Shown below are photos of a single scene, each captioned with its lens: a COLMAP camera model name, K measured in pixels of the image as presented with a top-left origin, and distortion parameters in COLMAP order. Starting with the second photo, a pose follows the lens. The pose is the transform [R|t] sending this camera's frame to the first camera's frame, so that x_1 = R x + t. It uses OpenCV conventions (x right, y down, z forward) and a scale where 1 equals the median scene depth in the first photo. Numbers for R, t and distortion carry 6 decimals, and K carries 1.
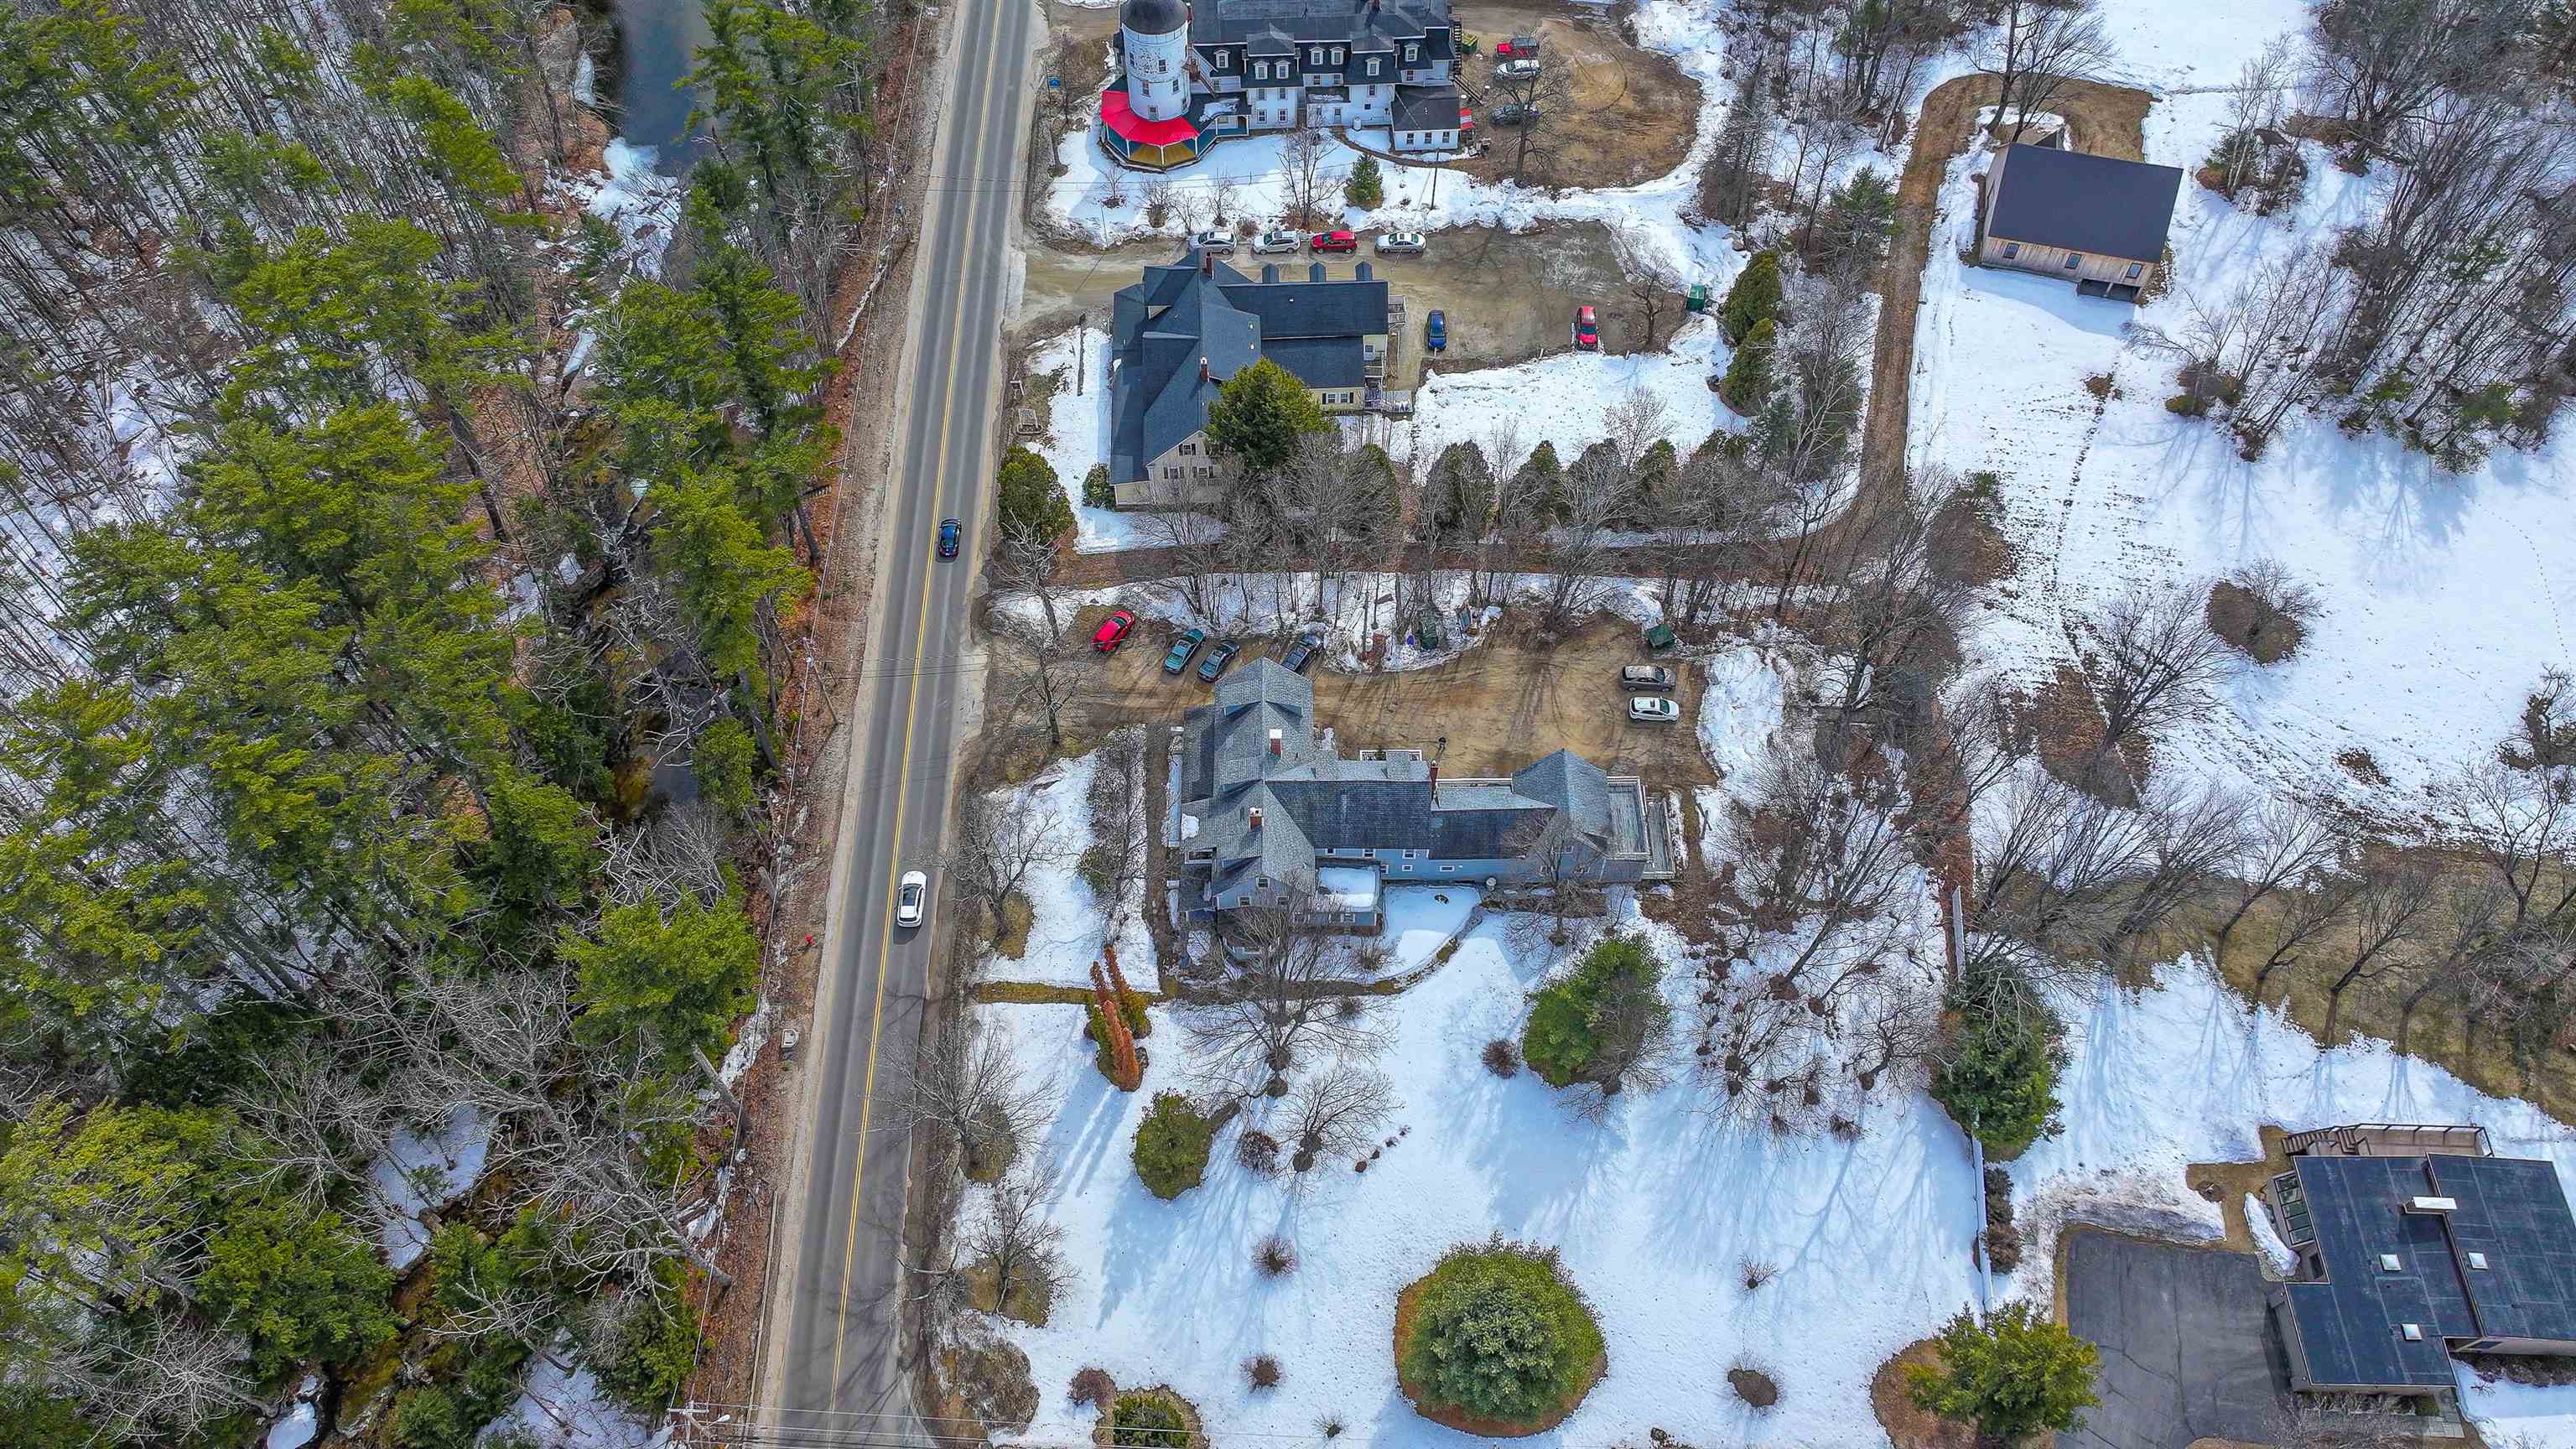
lens RADIAL K [[1877.3, 0, 1288.0], [0, 1877.3, 724.5], [0, 0, 1]] dist [0.026228, -0.000855]
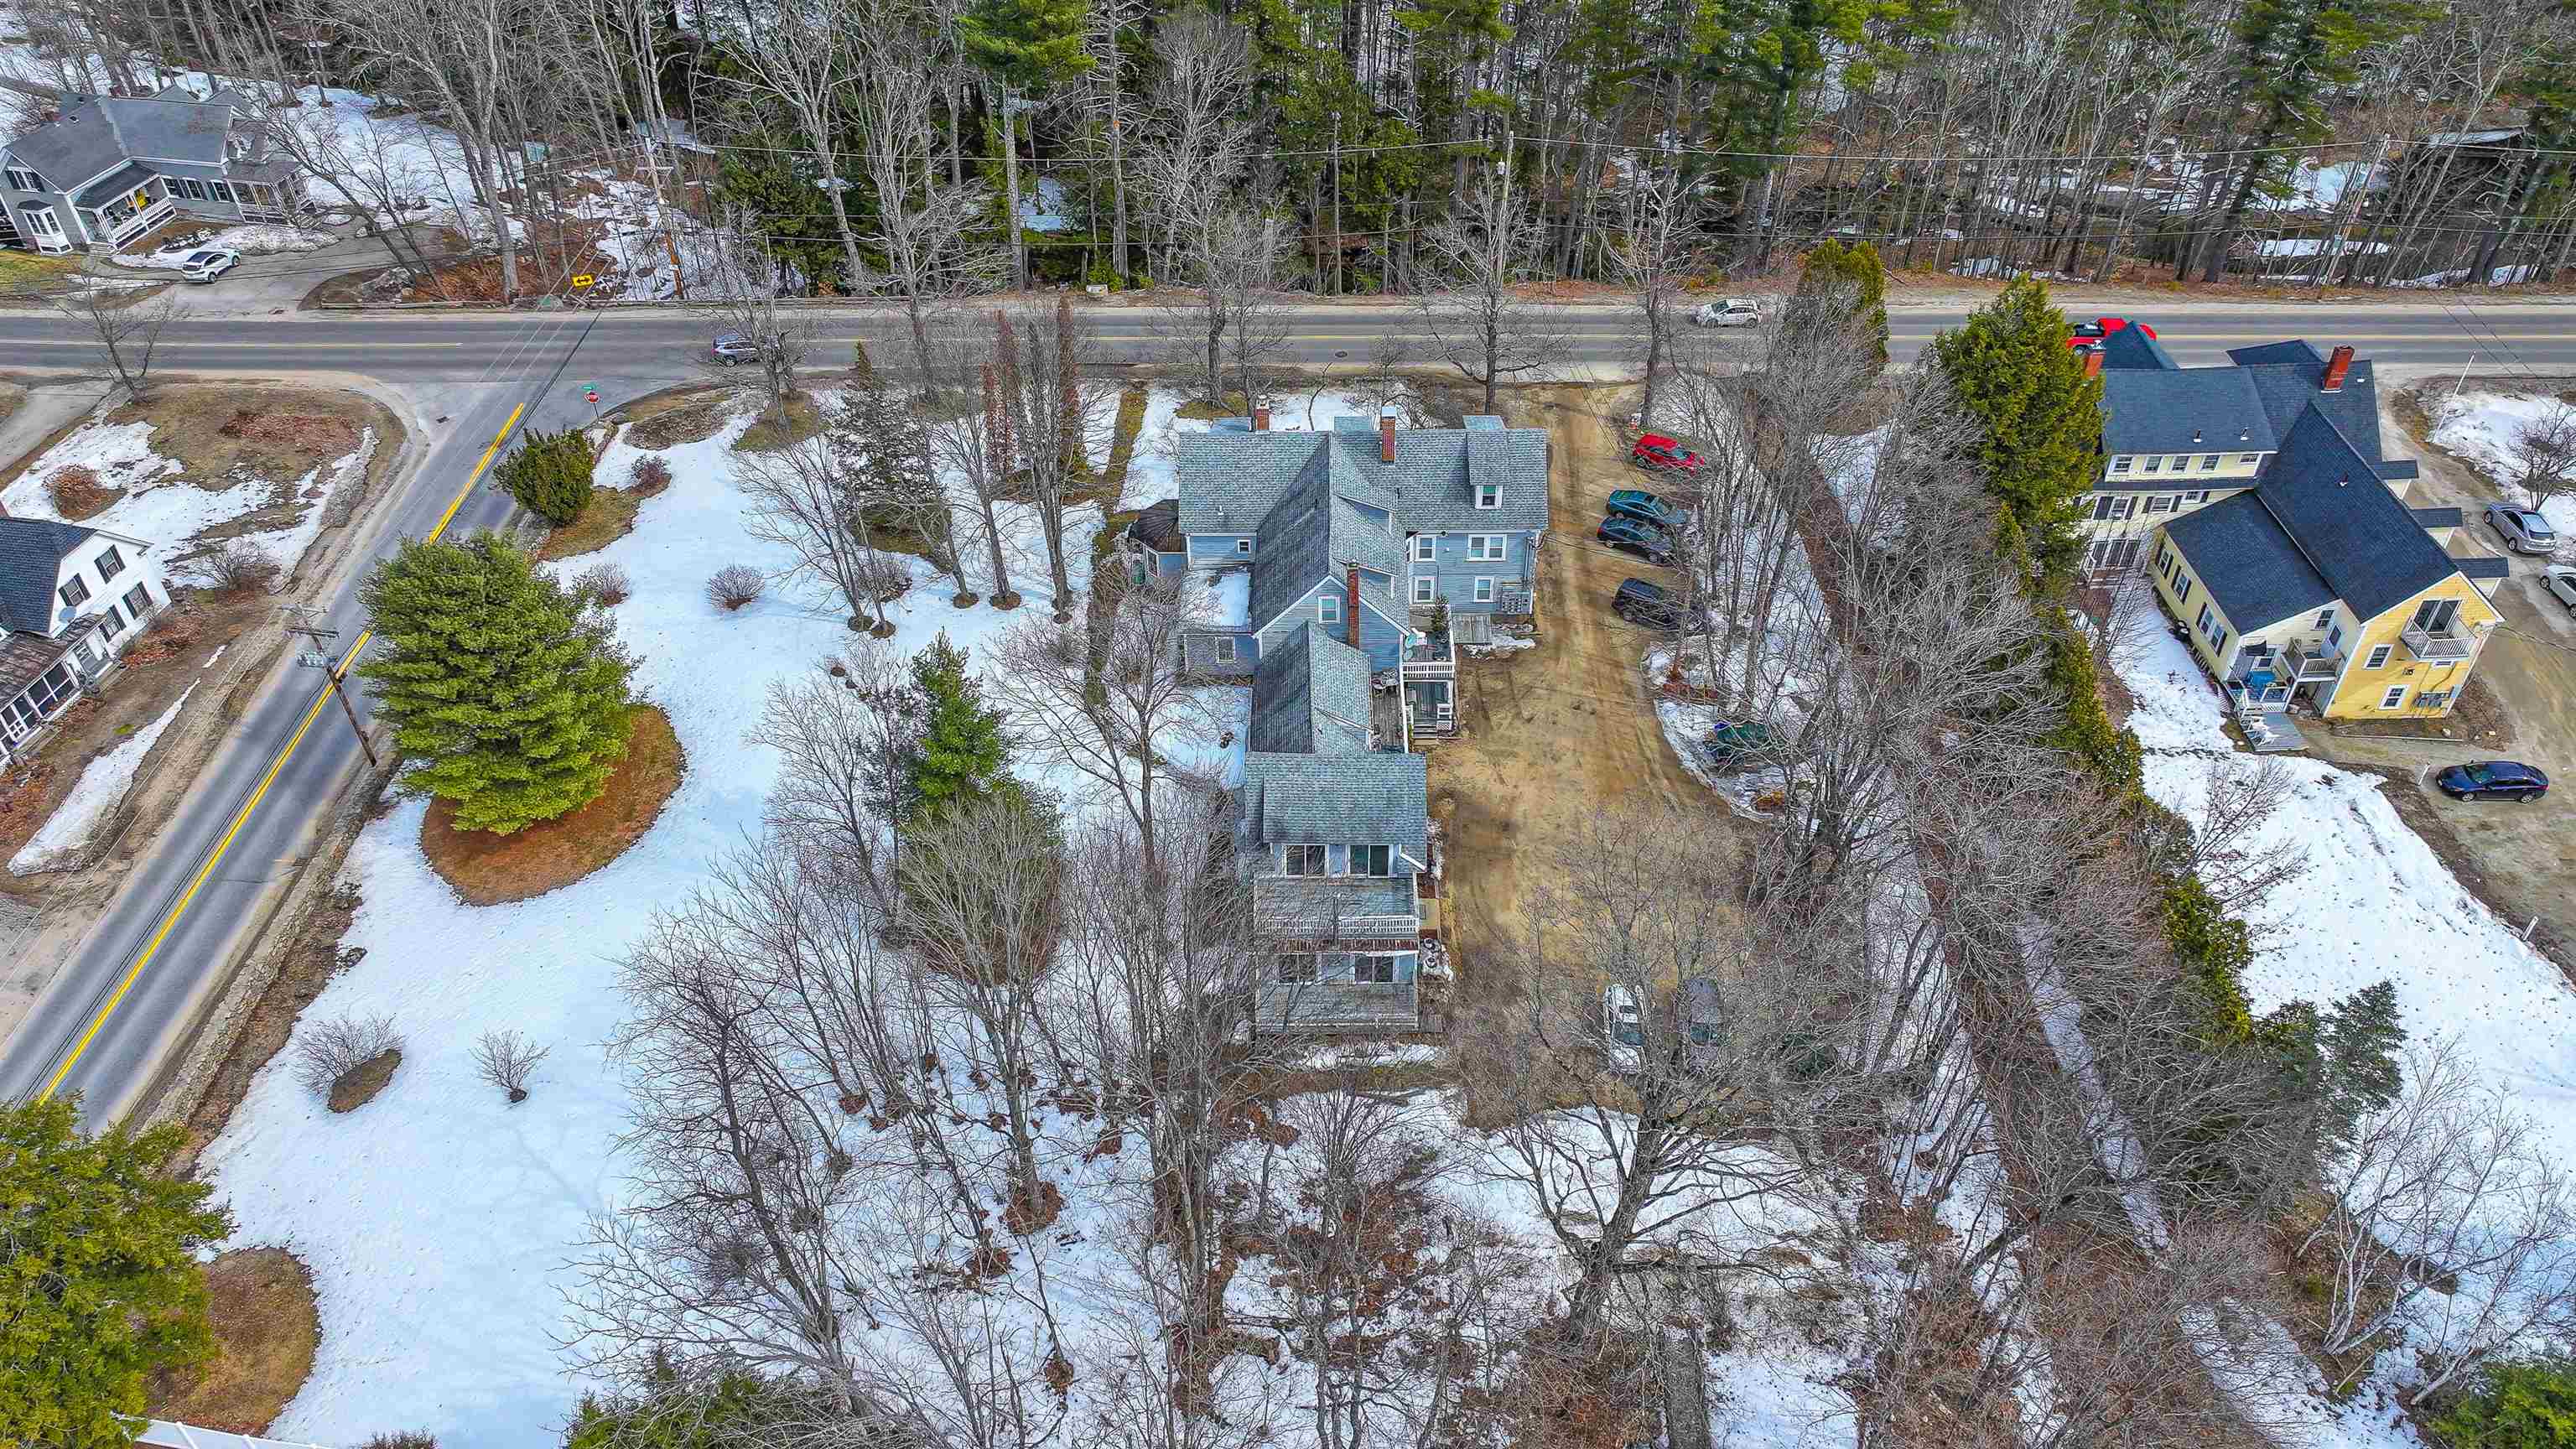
lens RADIAL K [[1877.3, 0, 1288.0], [0, 1877.3, 724.5], [0, 0, 1]] dist [0.026228, -0.000855]
pose [[-0.028804, 0.625865, -0.779399, 0.547331], [-0.843586, 0.403058, 0.354835, -0.144836], [0.536222, 0.667711, 0.516361, 0.649295]]
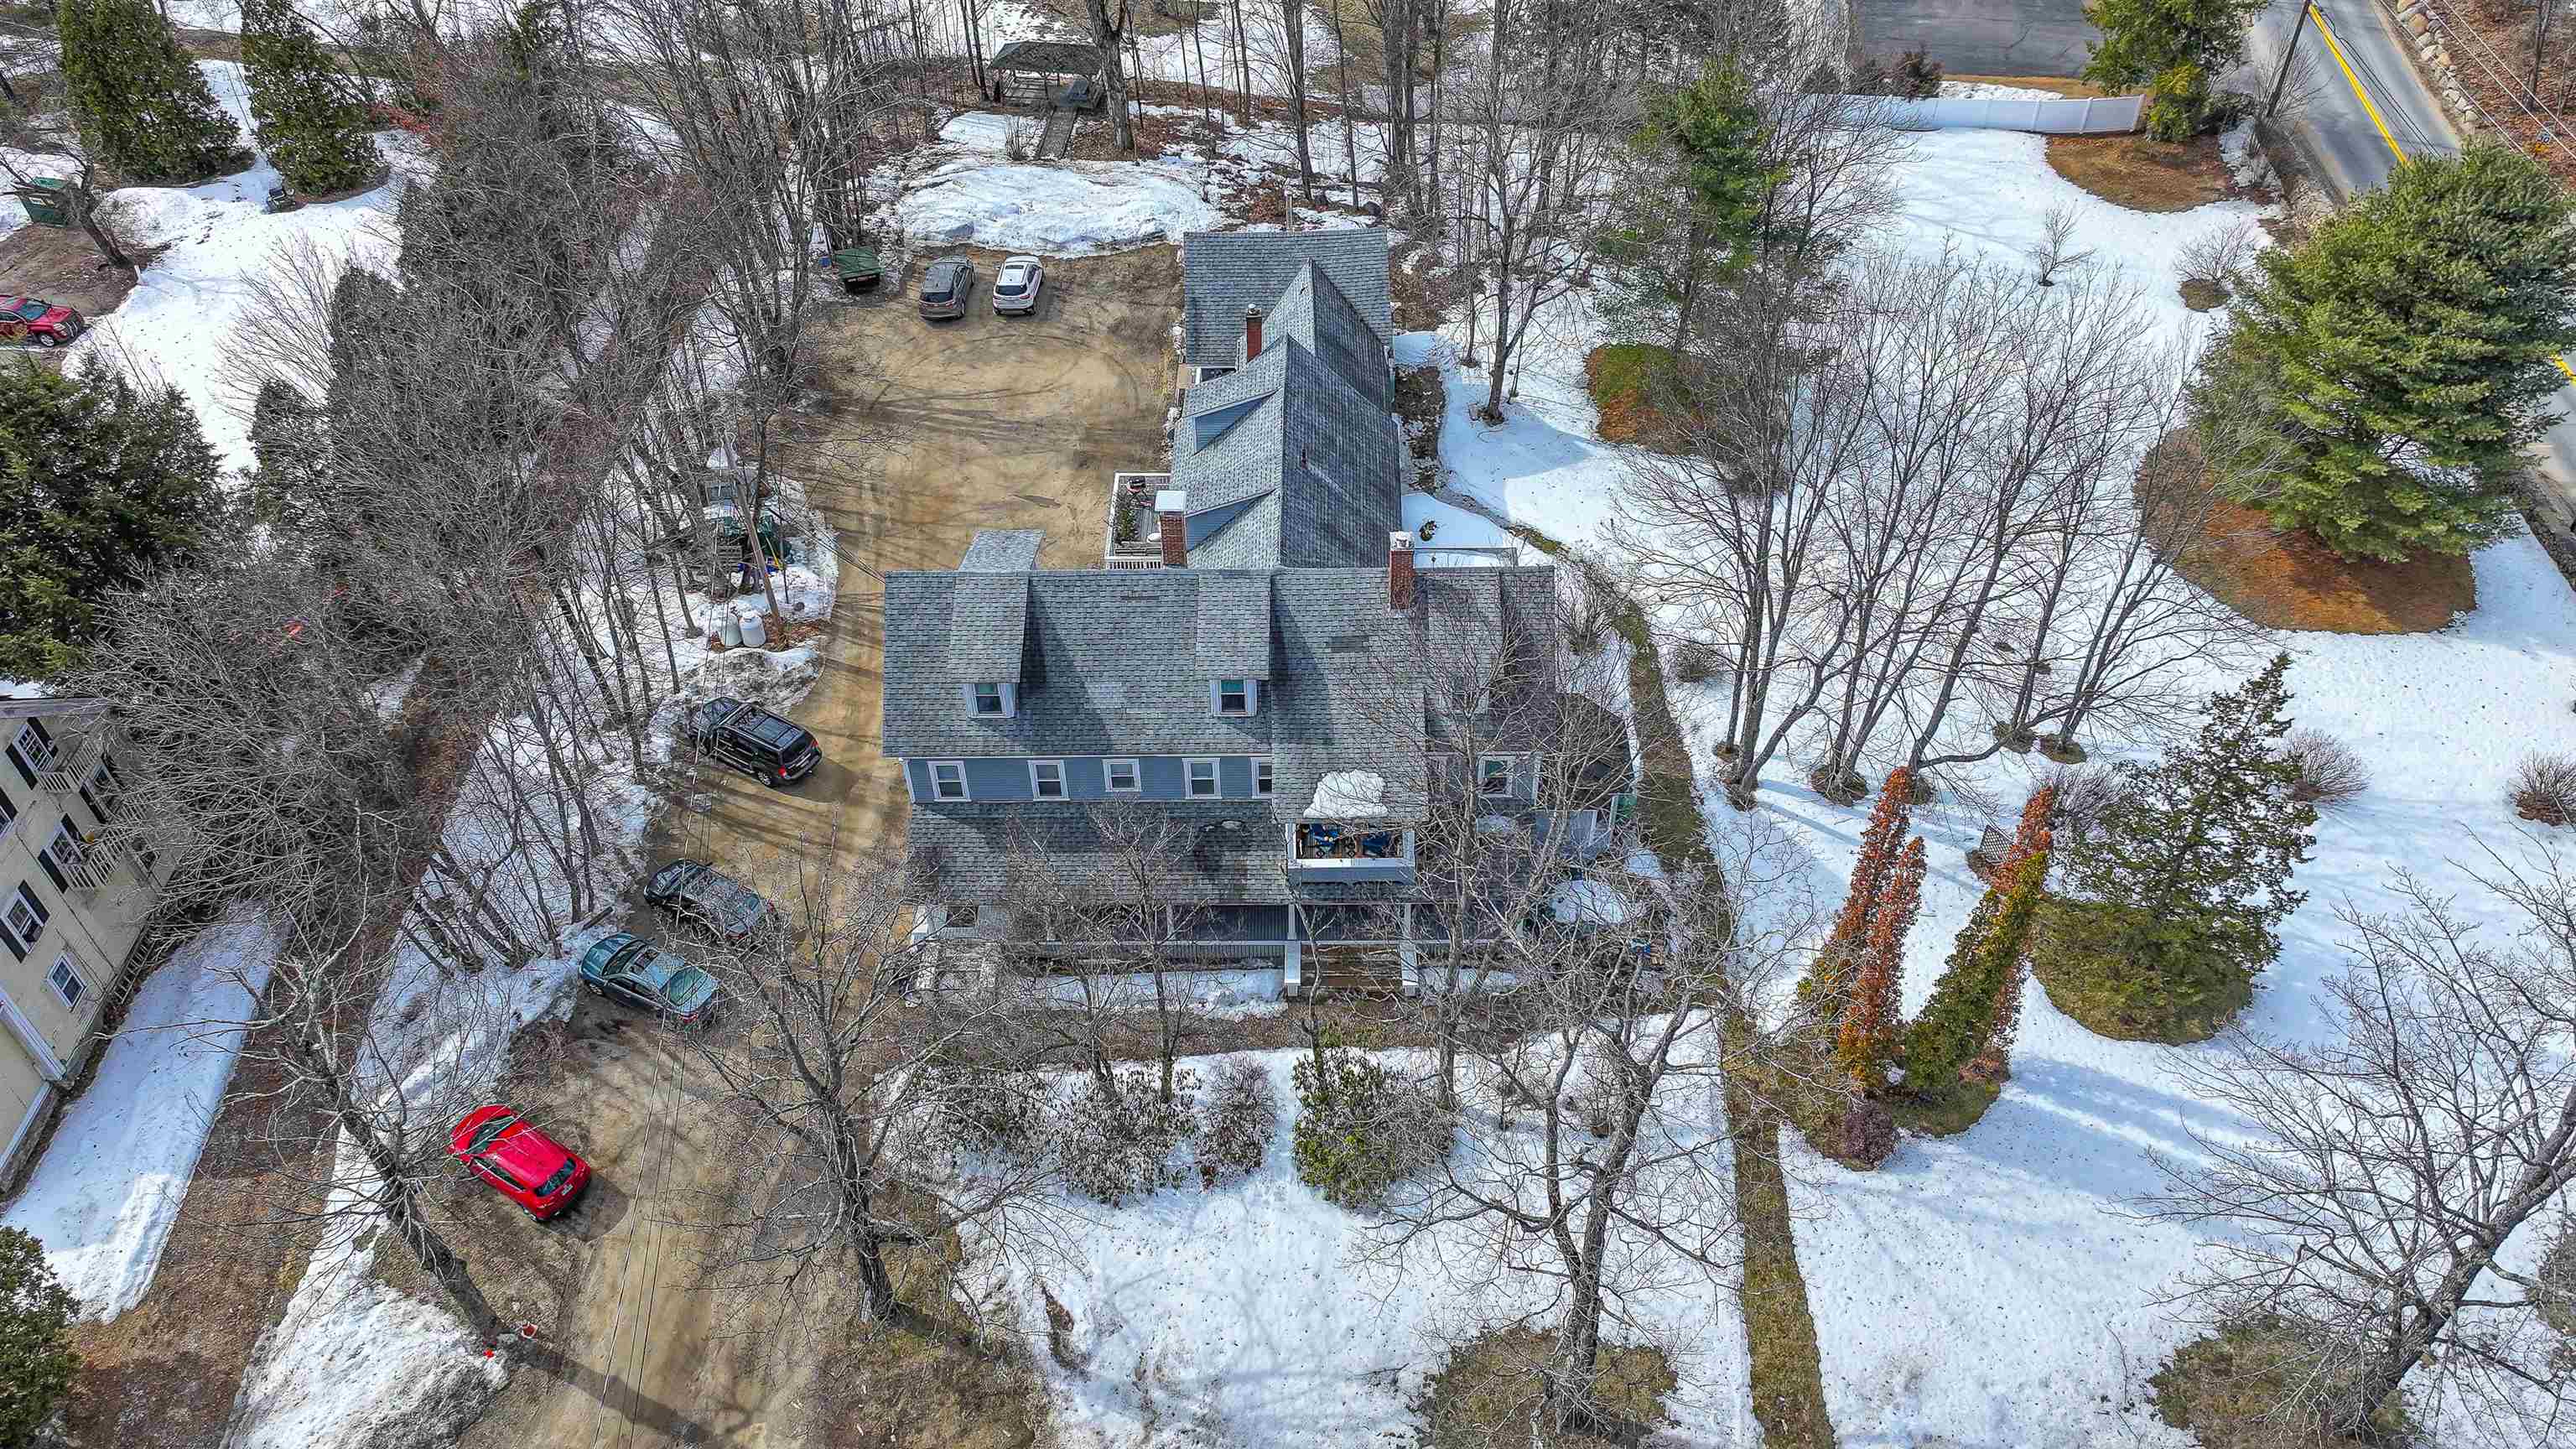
lens RADIAL K [[1877.3, 0, 1288.0], [0, 1877.3, 724.5], [0, 0, 1]] dist [0.026228, -0.000855]
pose [[0.005583, -0.679712, 0.733458, -0.291855], [0.849864, 0.389749, 0.354721, -0.085660], [-0.526972, 0.621360, 0.579838, 0.734776]]
